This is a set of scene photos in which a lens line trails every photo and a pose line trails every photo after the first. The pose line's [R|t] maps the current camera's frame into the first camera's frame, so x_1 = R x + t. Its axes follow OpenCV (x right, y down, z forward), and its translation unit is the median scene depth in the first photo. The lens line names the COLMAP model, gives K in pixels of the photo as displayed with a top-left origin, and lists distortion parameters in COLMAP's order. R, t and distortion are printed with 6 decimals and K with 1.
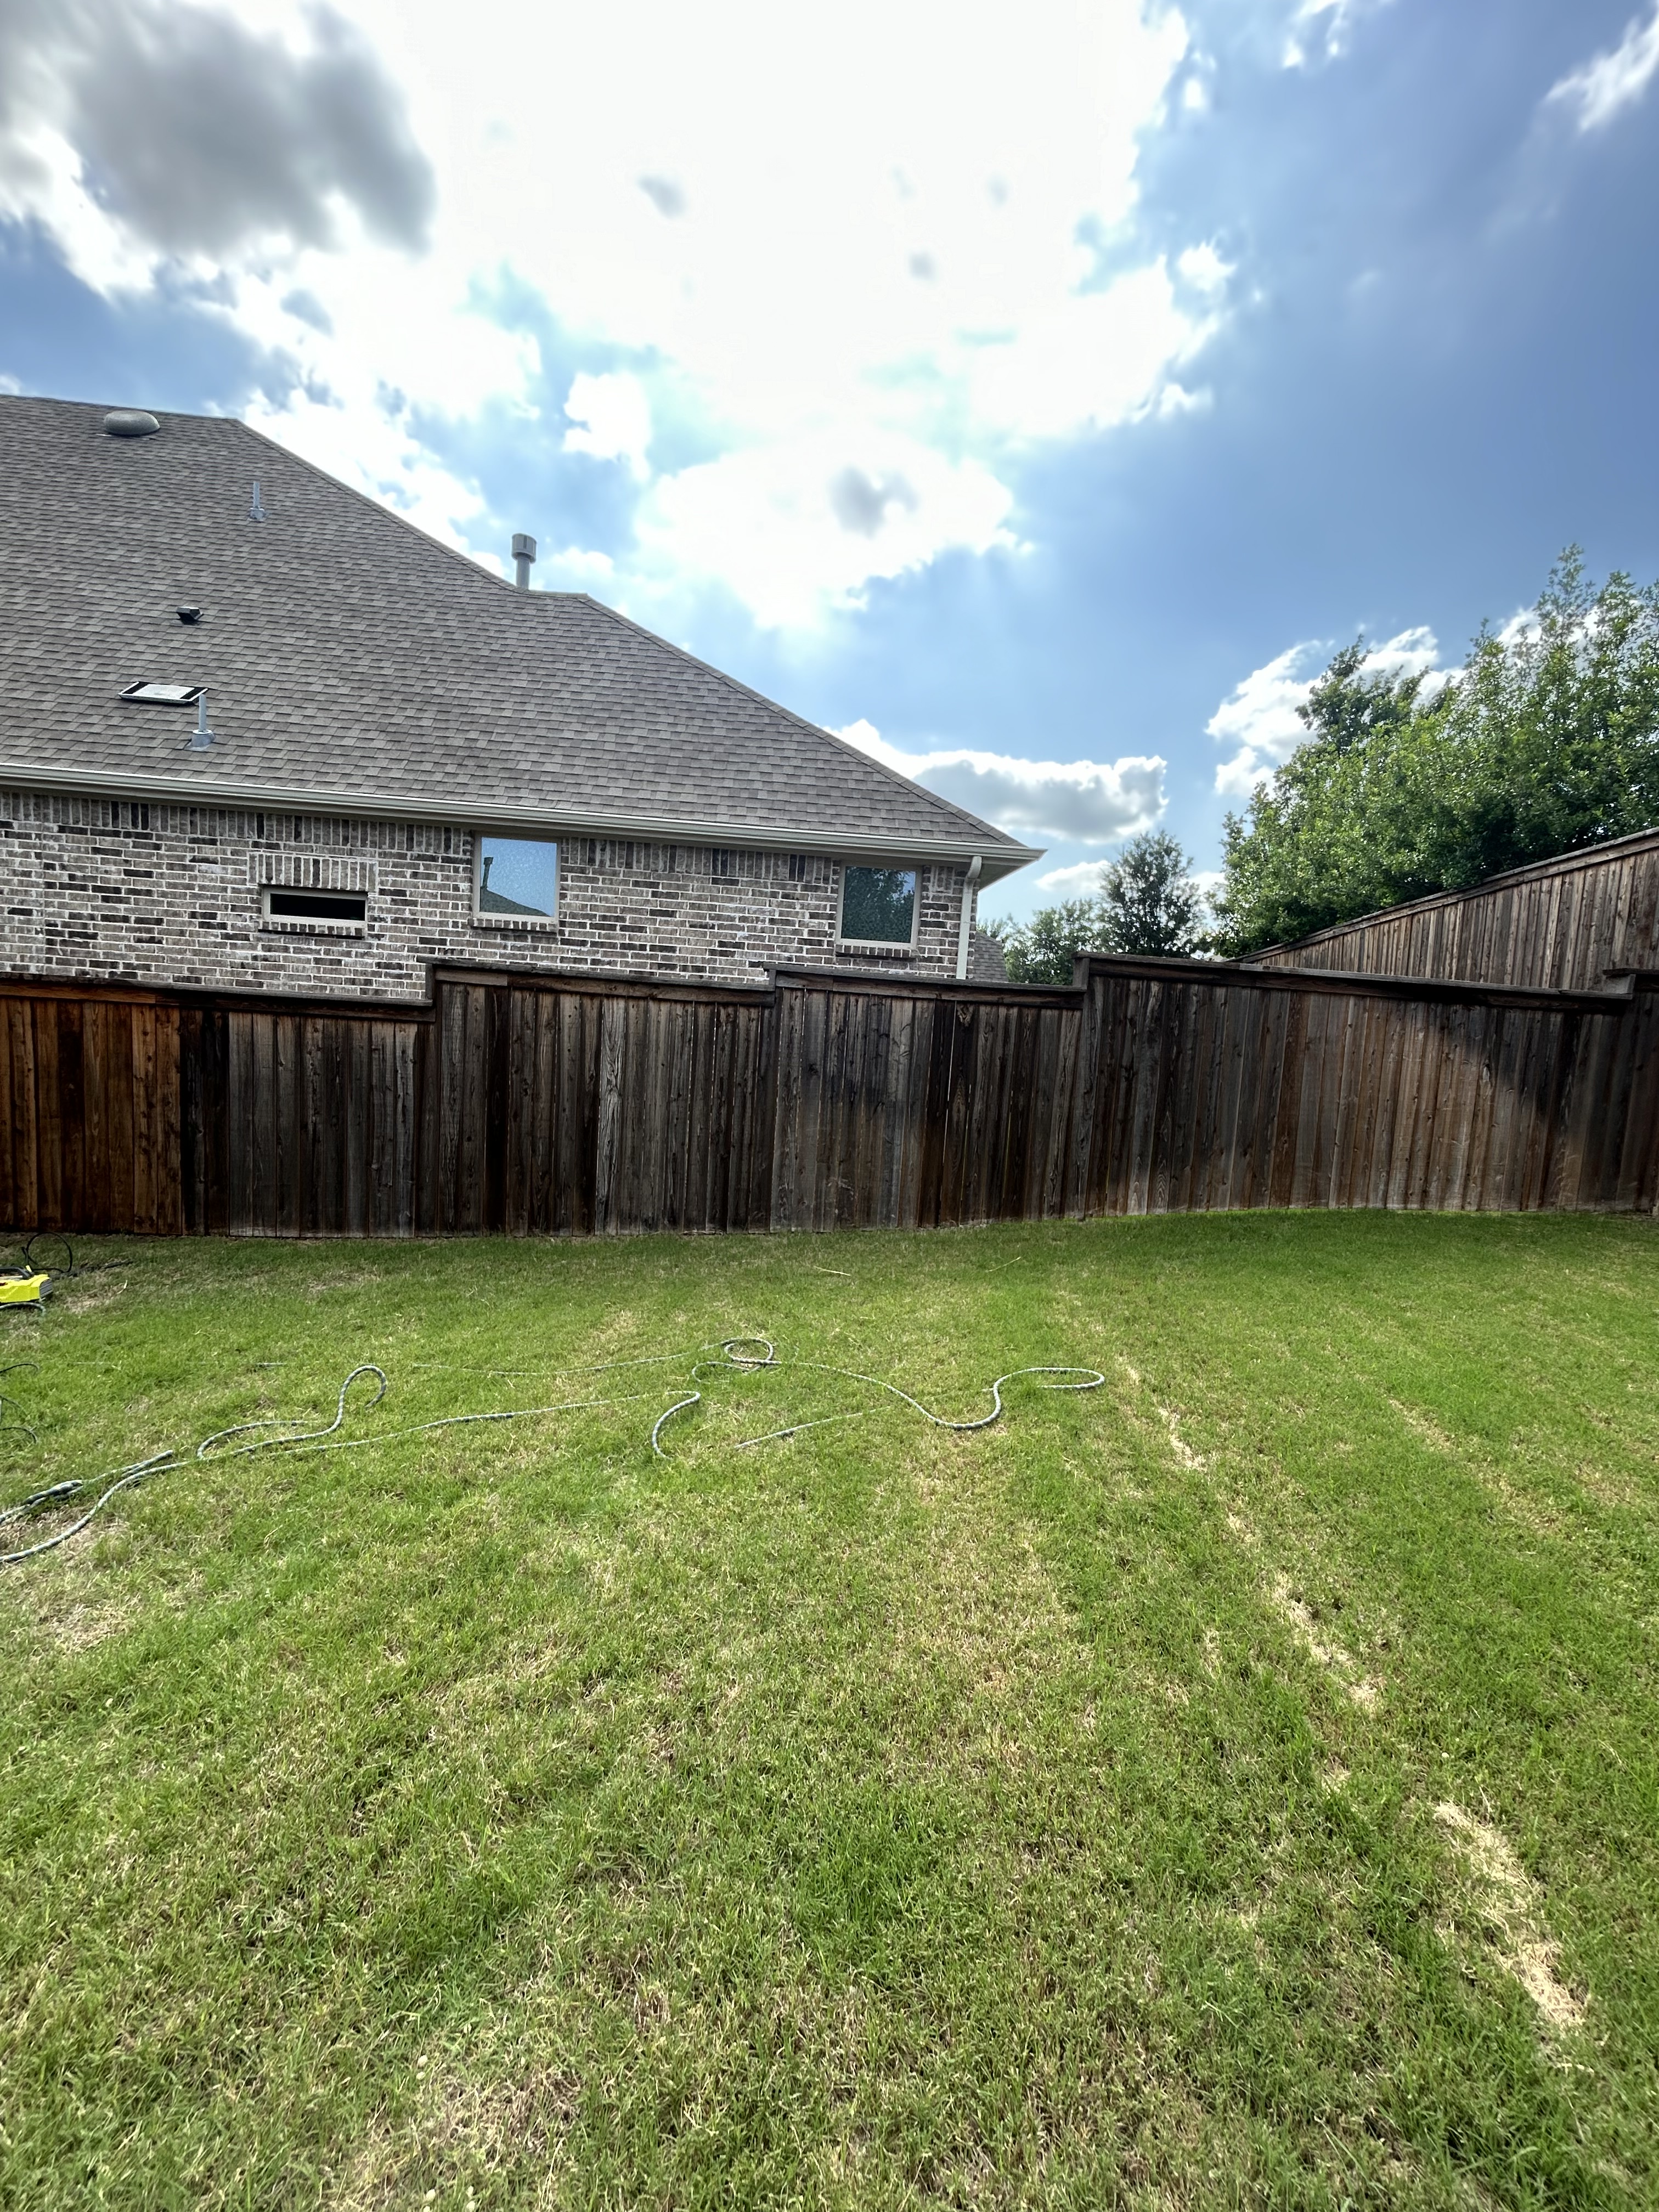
lens RADIAL K [[894.8, 0, 830.0], [0, 894.8, 1094.0], [0, 0, 1]] dist [-0.000732, 0.000112]
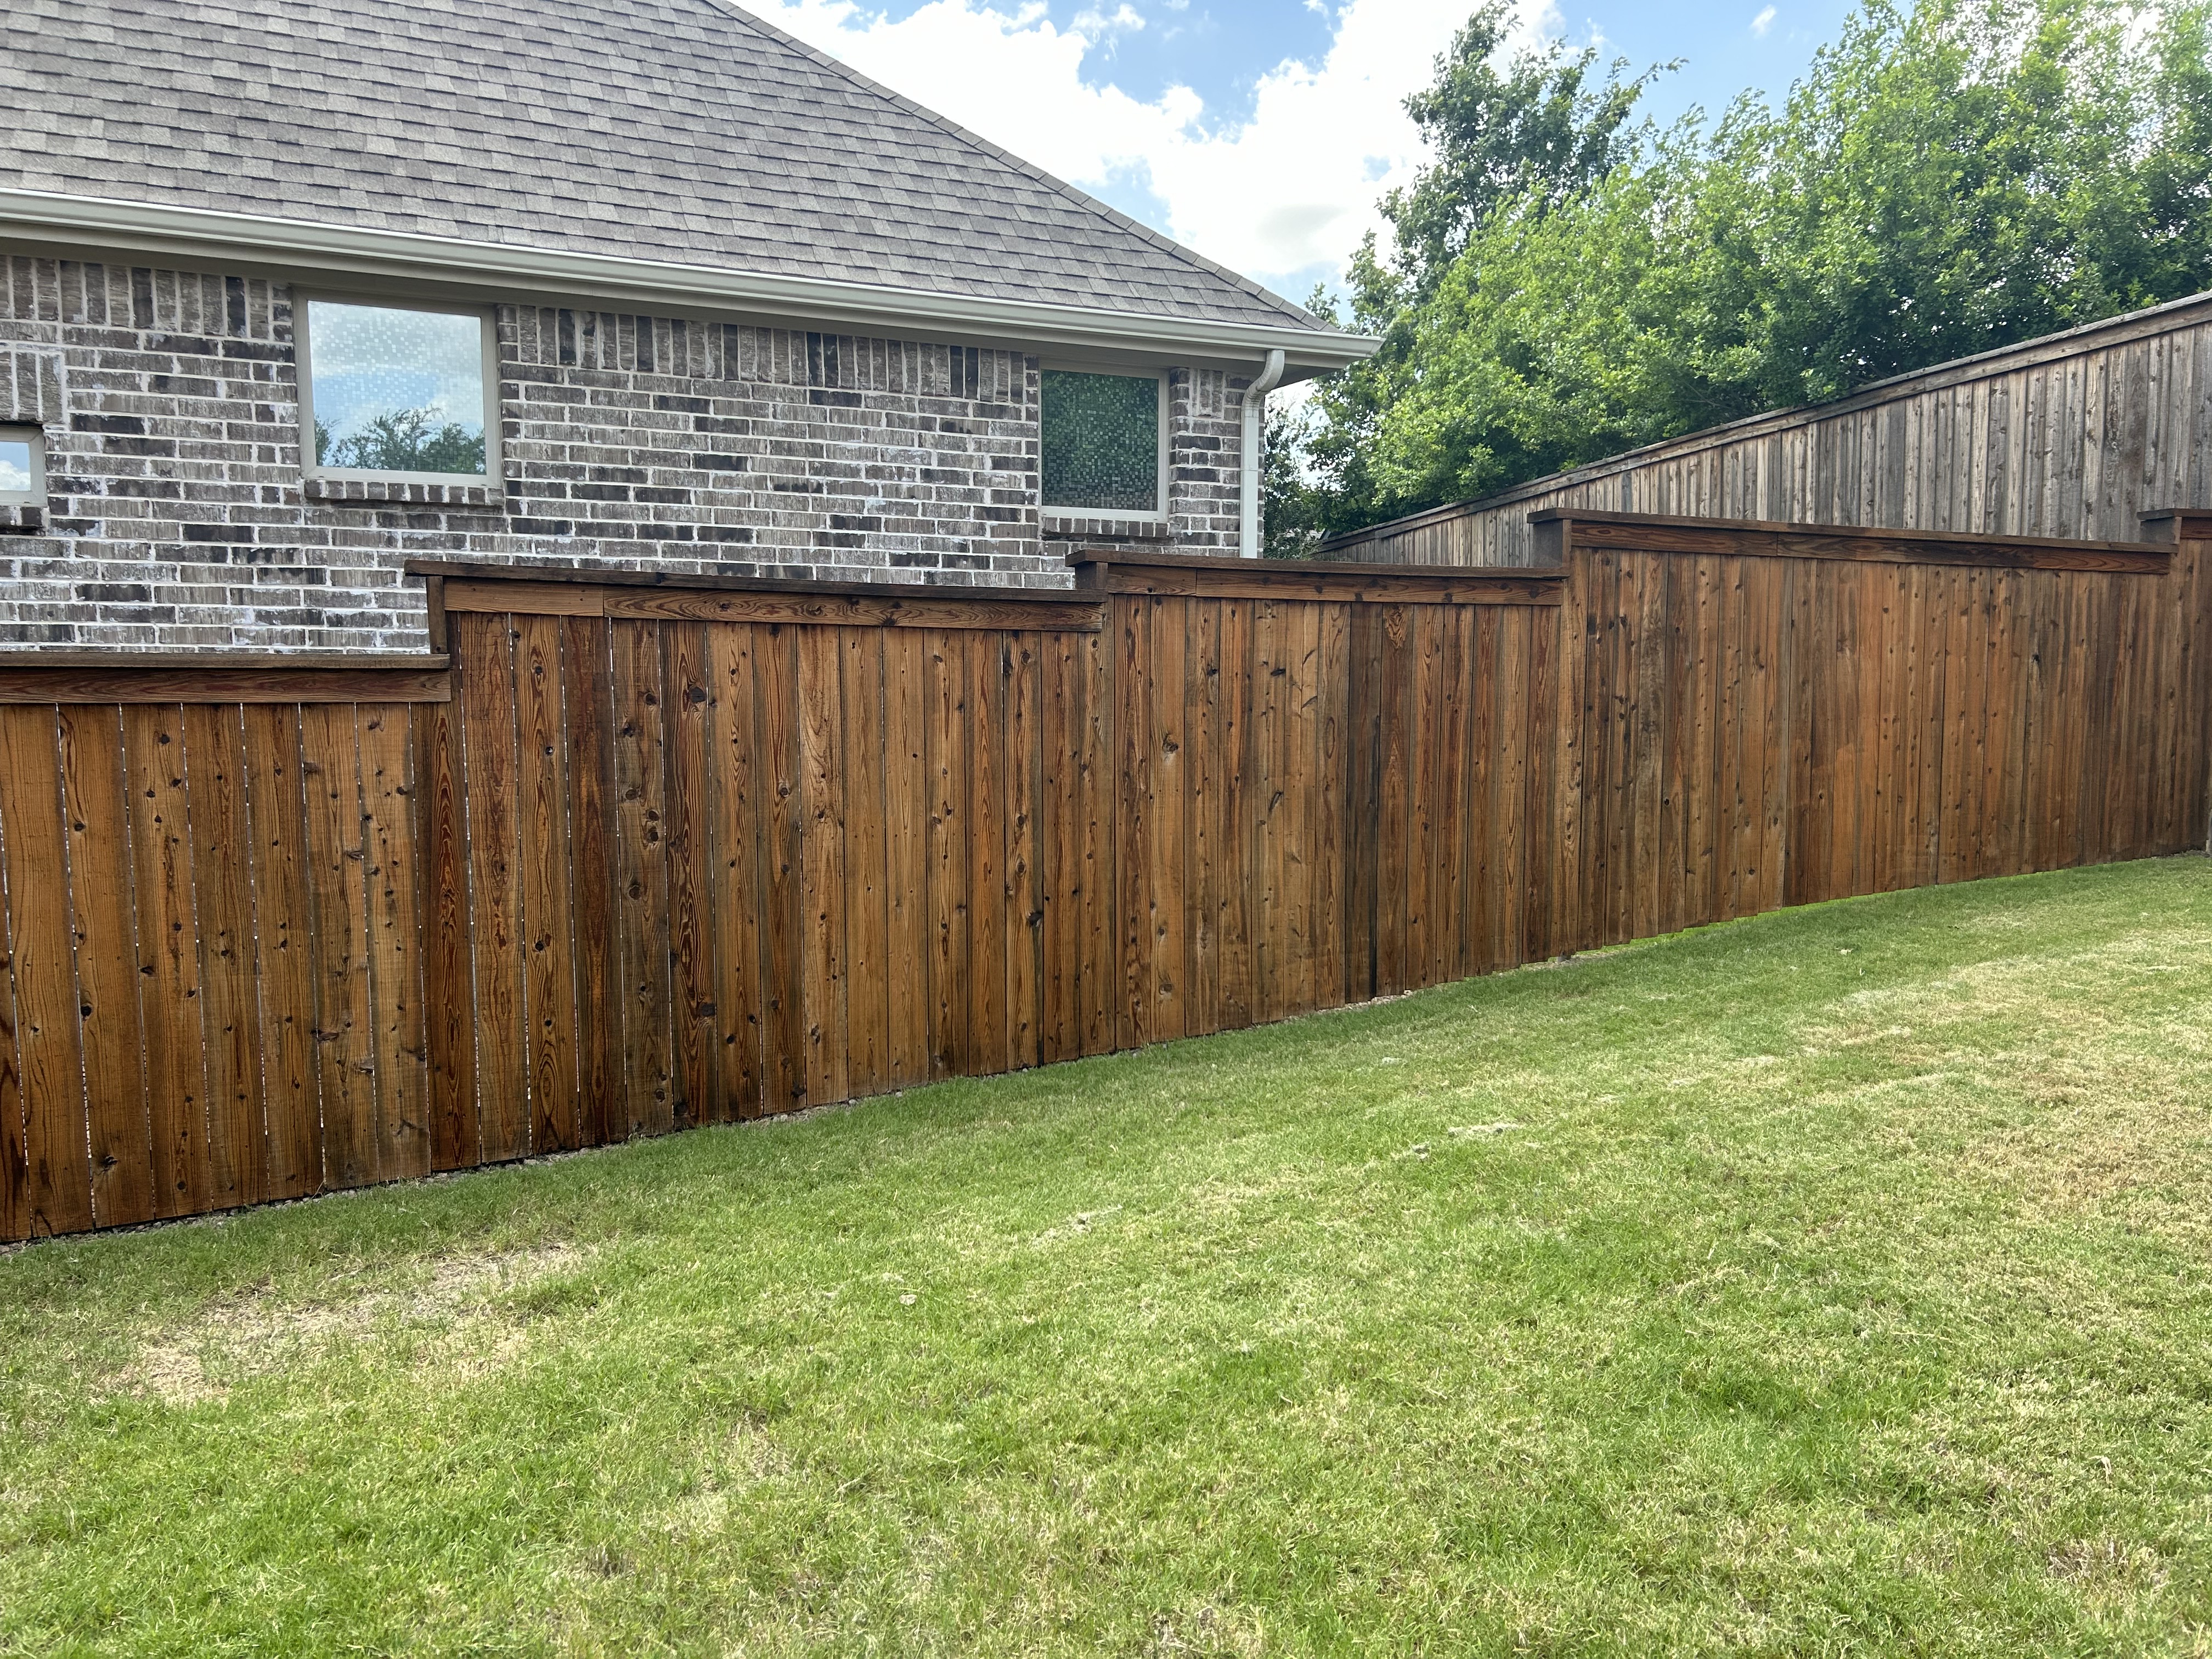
lens RADIAL K [[1652.4, 0, 1110.7], [0, 1652.4, 846.9], [0, 0, 1]] dist [0.043869, -0.041504]
pose [[0.927747, -0.102752, 0.358786, -0.337521], [0.093695, 0.994690, 0.042589, -0.008708], [-0.361257, -0.005895, 0.932448, 0.060996]]
